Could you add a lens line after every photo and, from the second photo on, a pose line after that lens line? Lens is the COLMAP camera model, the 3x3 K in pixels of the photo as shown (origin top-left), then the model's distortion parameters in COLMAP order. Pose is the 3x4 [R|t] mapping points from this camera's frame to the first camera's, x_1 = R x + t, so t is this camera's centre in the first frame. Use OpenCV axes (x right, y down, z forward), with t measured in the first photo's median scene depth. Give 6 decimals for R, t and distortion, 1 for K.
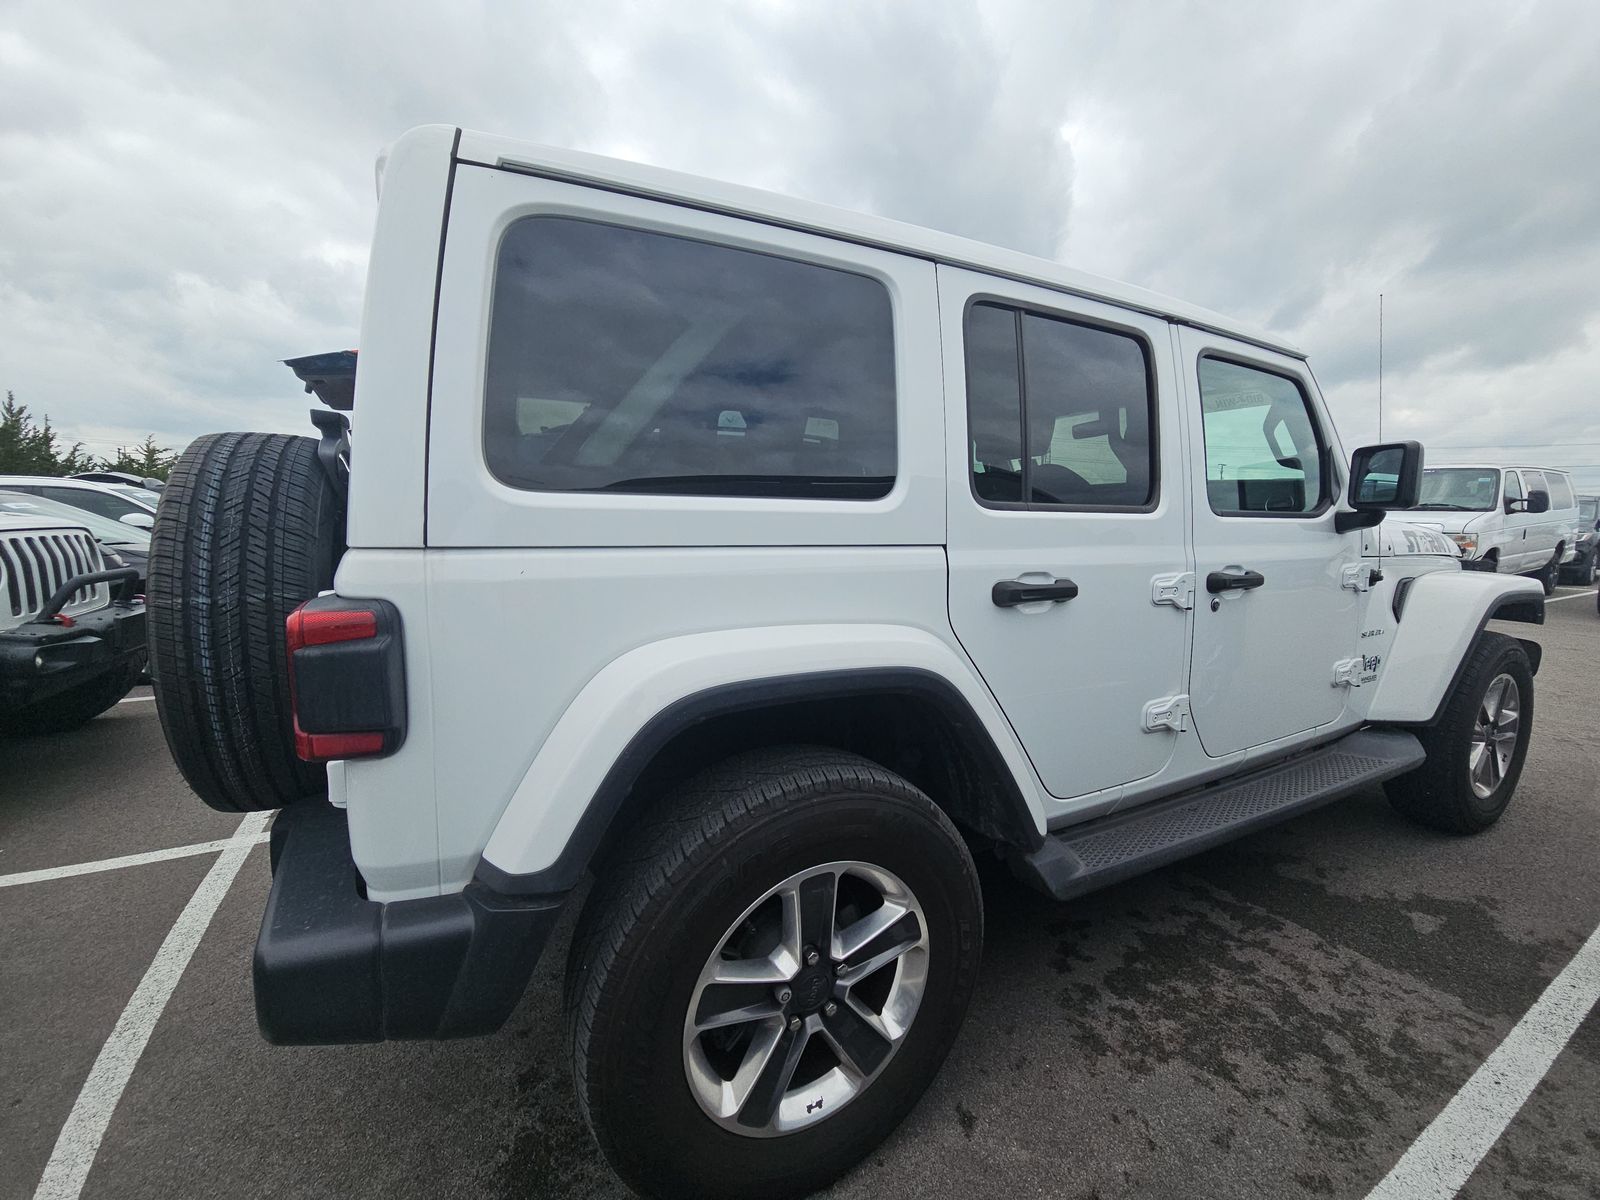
lens RADIAL K [[643.2, 0, 800.0], [0, 643.2, 600.0], [0, 0, 1]] dist [0.021539, -0.013638]
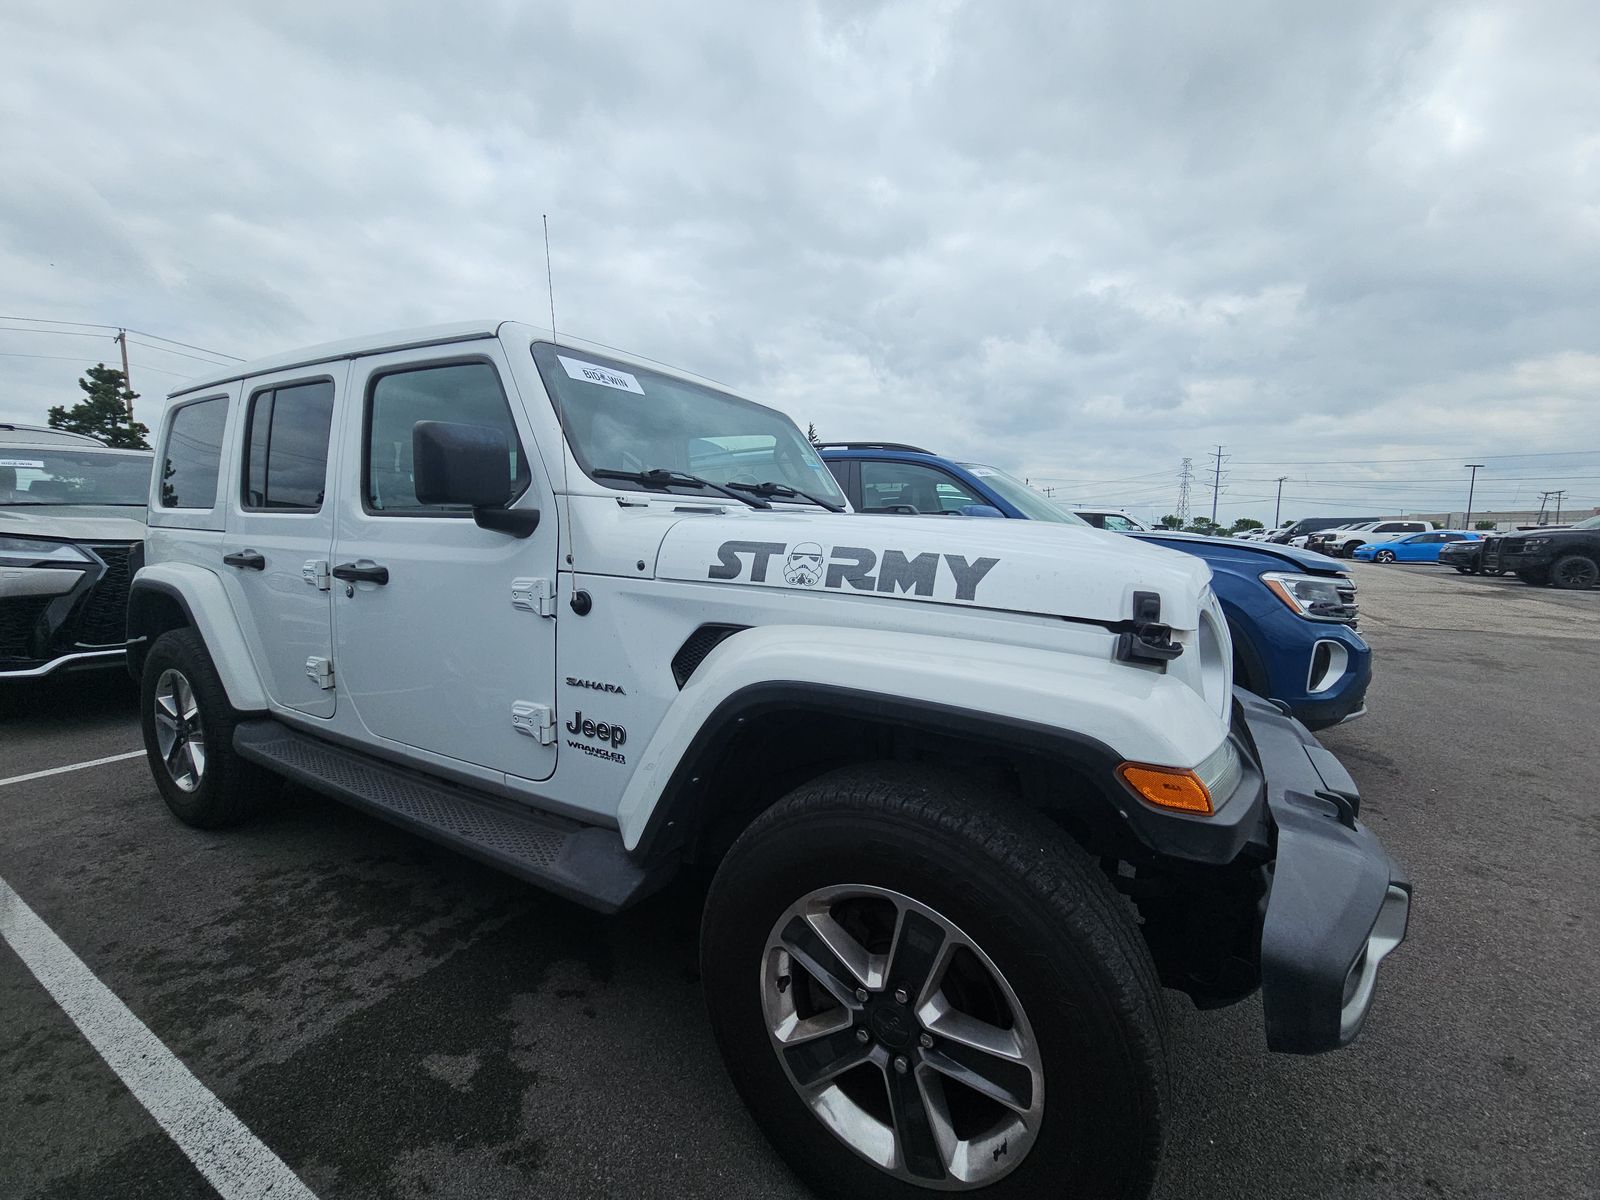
lens RADIAL K [[635.5, 0, 779.6], [0, 635.5, 599.3], [0, 0, 1]] dist [0.000448, -0.003980]
pose [[0.527523, 0.087543, -0.845018, 1.962033], [-0.093158, 0.994639, 0.044888, -0.100984], [0.844417, 0.055041, 0.532851, 1.035764]]
